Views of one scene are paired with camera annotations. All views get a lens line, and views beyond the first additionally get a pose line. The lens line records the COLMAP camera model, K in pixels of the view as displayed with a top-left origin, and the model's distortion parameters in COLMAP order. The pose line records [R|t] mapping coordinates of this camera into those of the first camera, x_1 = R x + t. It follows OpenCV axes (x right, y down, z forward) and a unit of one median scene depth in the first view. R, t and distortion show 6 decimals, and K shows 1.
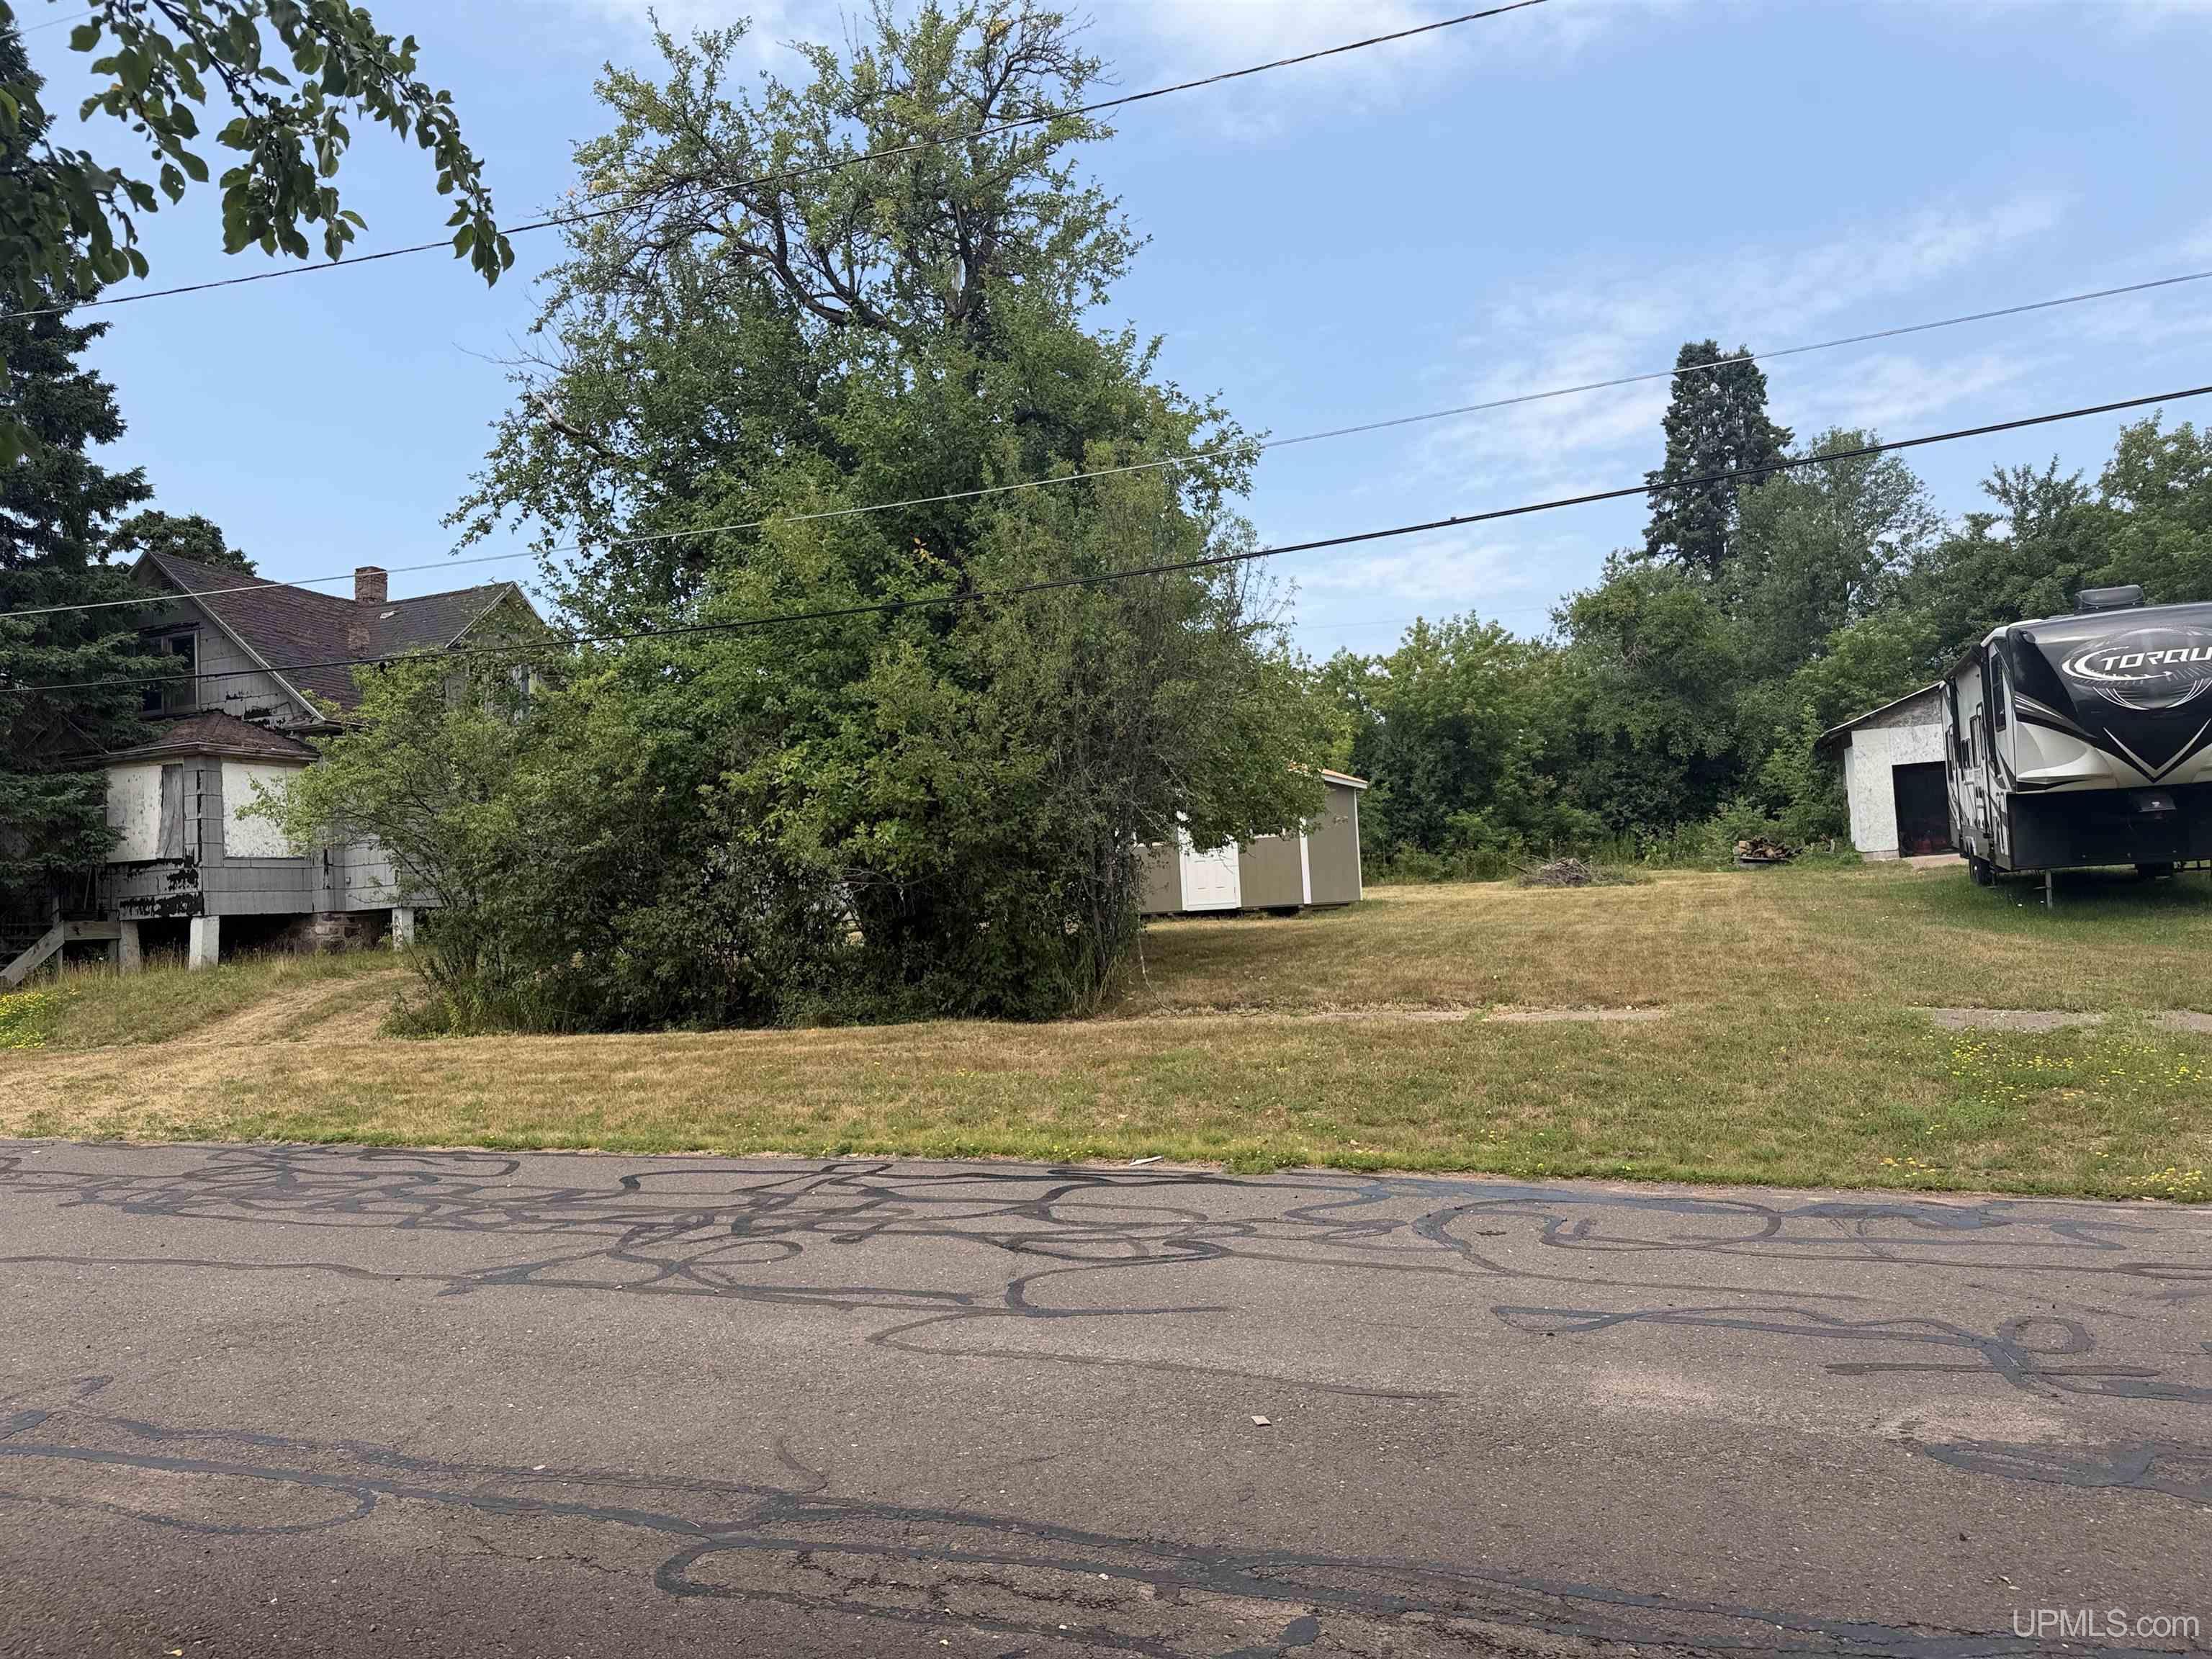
lens RADIAL K [[1569.1, 0, 1044.5], [0, 1569.1, 790.0], [0, 0, 1]] dist [0.029343, -0.029773]
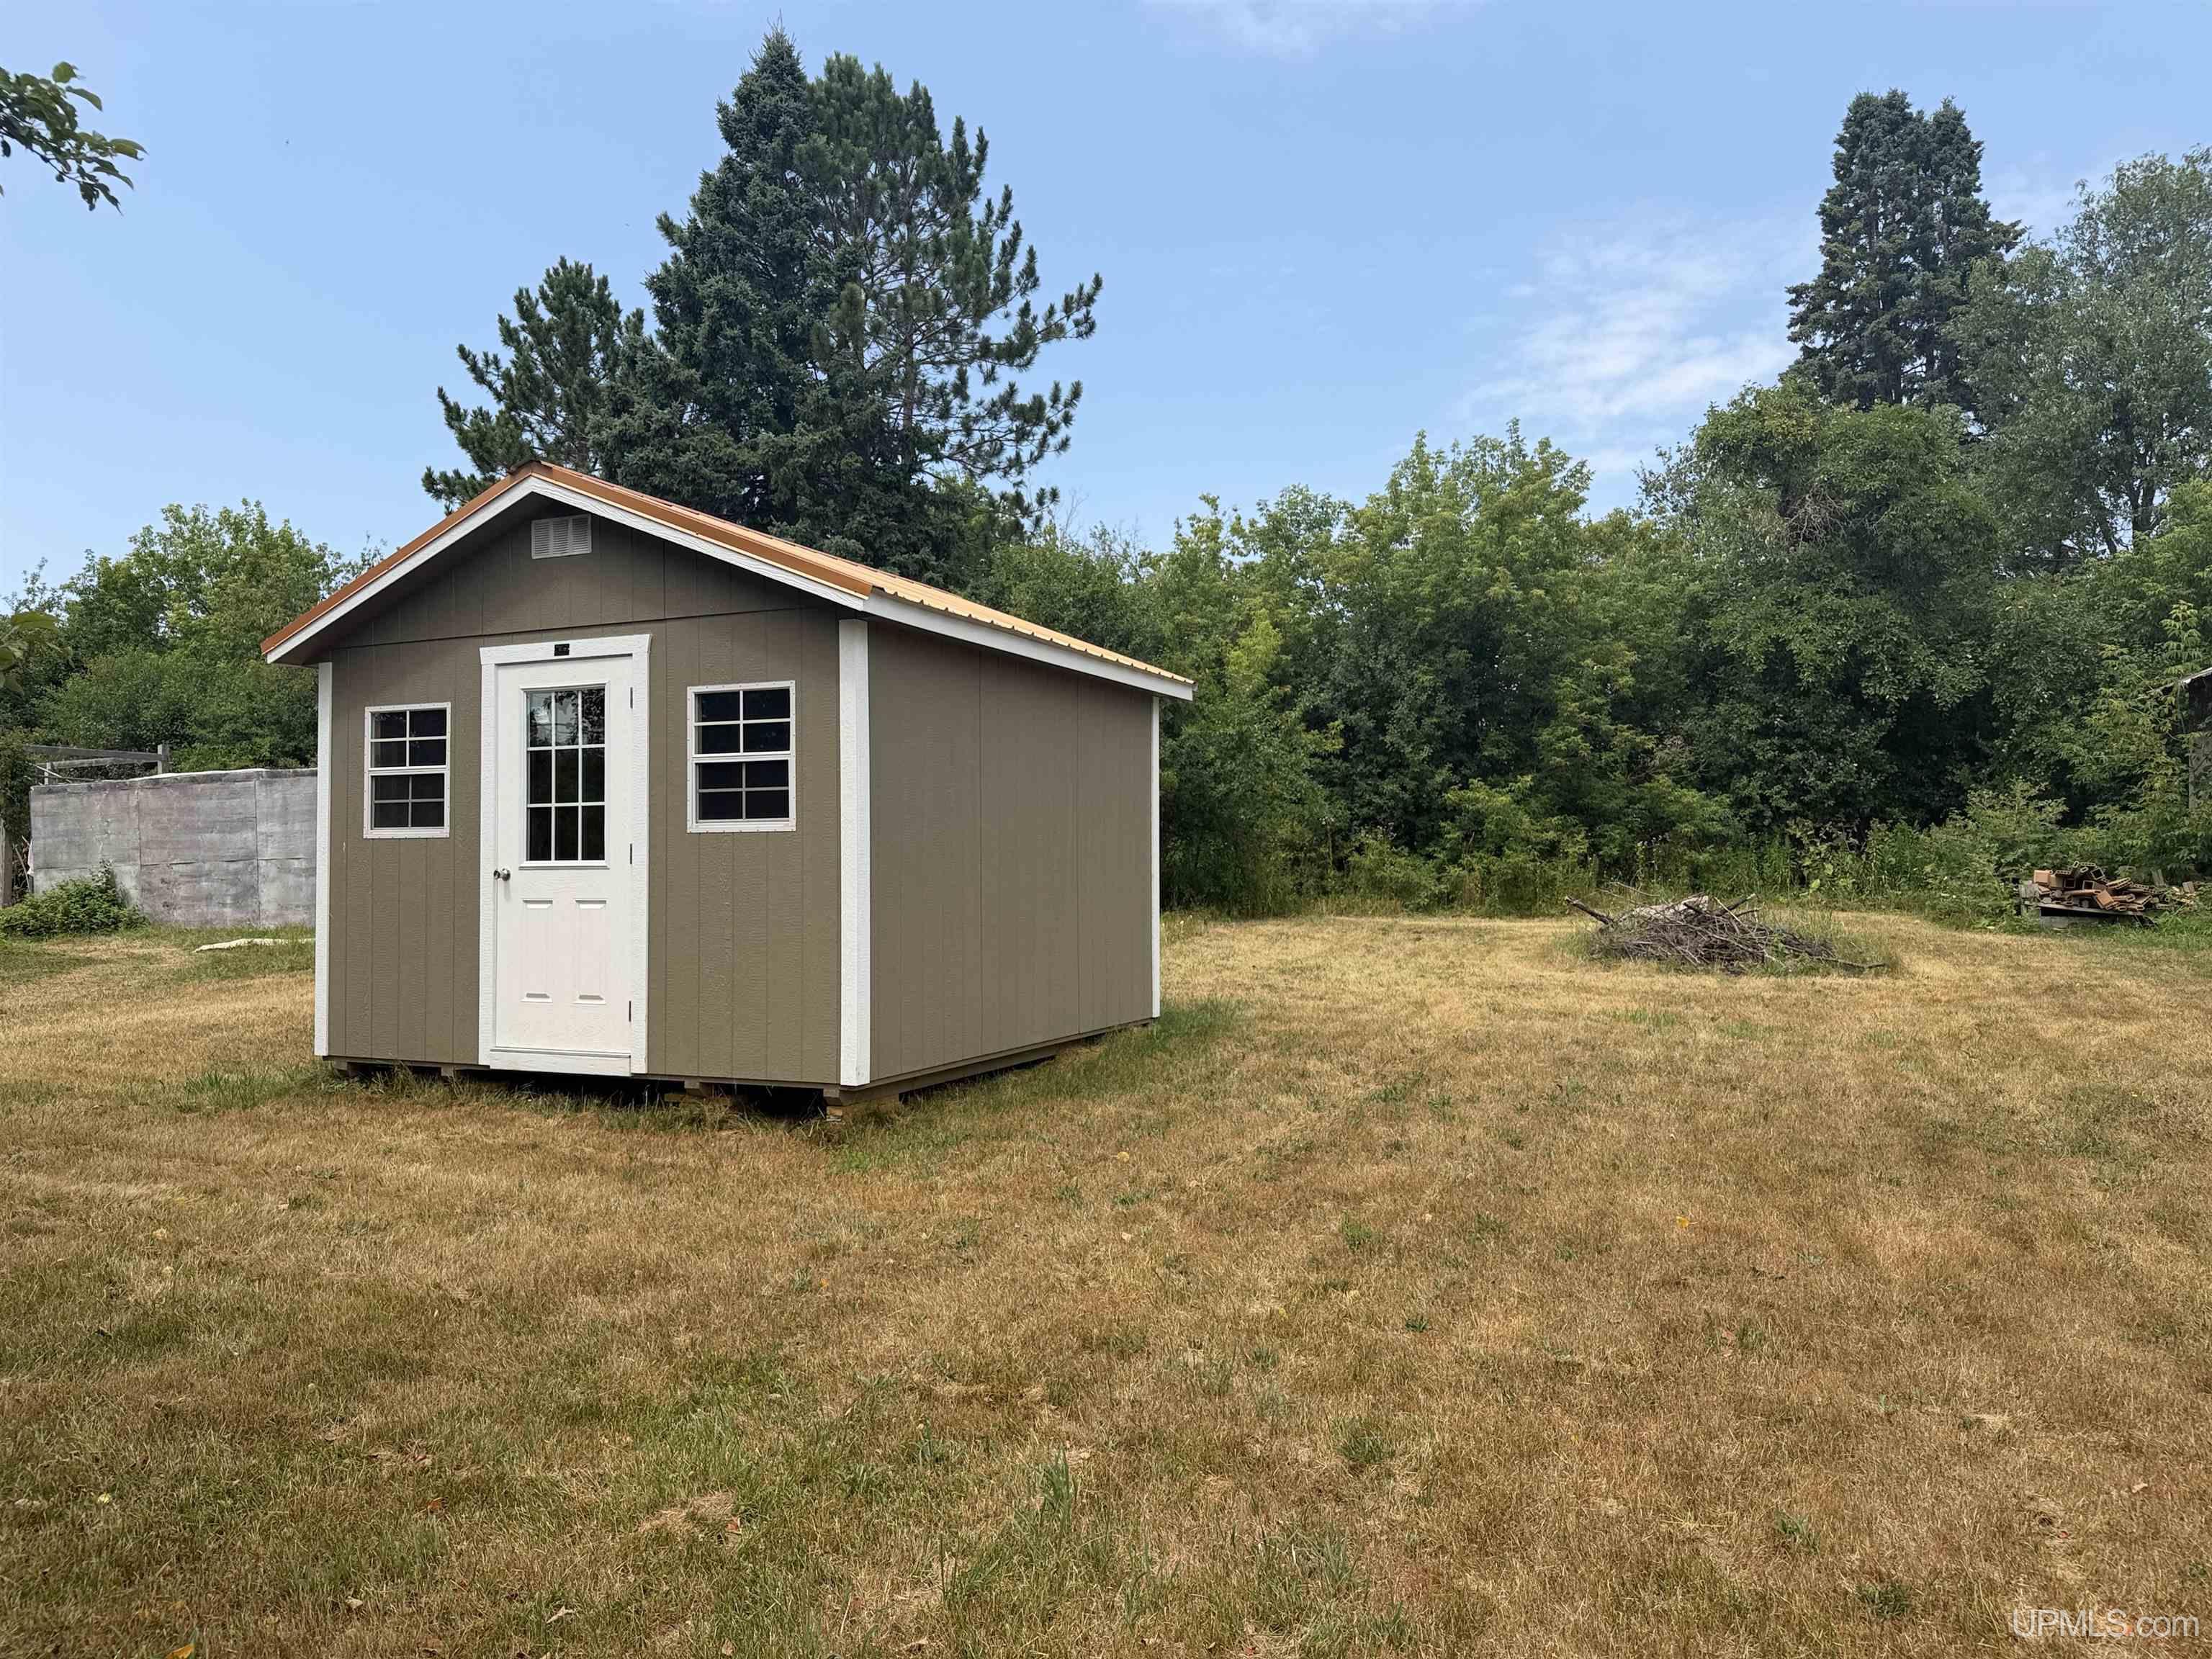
lens RADIAL K [[1569.1, 0, 1092.3], [0, 1569.1, 819.1], [0, 0, 1]] dist [0.029343, -0.029773]
pose [[0.998665, 0.049492, 0.014815, 0.124112], [-0.050127, 0.997677, 0.046129, 0.007602], [-0.012497, -0.046810, 0.998826, 0.453135]]
